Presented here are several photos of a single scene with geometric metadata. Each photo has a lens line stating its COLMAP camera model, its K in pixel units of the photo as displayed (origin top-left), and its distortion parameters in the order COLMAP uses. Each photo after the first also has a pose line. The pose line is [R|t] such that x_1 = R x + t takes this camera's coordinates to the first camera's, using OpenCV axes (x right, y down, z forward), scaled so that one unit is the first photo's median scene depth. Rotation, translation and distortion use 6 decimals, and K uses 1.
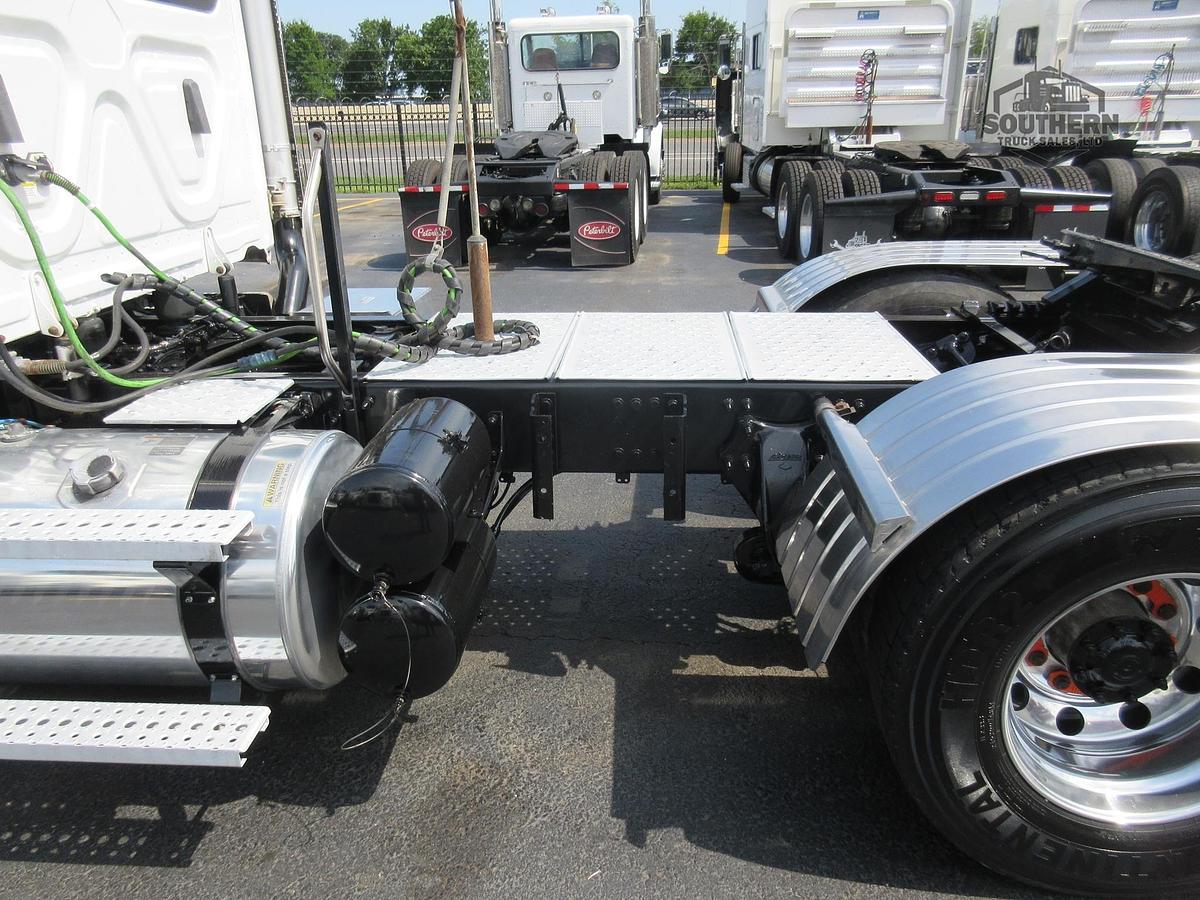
lens RADIAL K [[903.2, 0, 594.7], [0, 903.2, 455.5], [0, 0, 1]] dist [-0.004440, 0.025695]
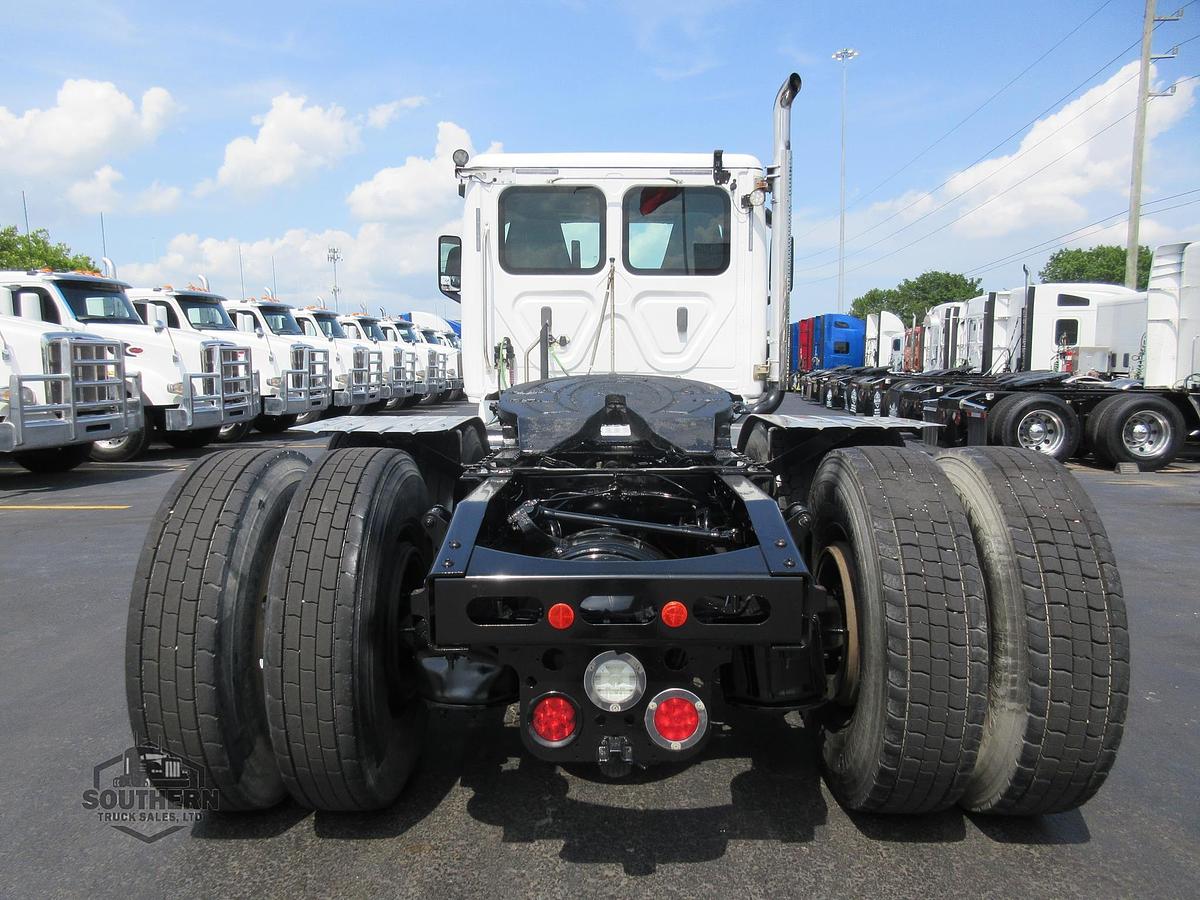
lens RADIAL K [[903.2, 0, 602.0], [0, 903.2, 457.5], [0, 0, 1]] dist [-0.004440, 0.025695]
pose [[0.063928, 0.112886, -0.991549, 0.491565], [-0.361910, 0.928566, 0.082382, -0.058602], [0.930018, 0.353585, 0.100216, 0.217605]]
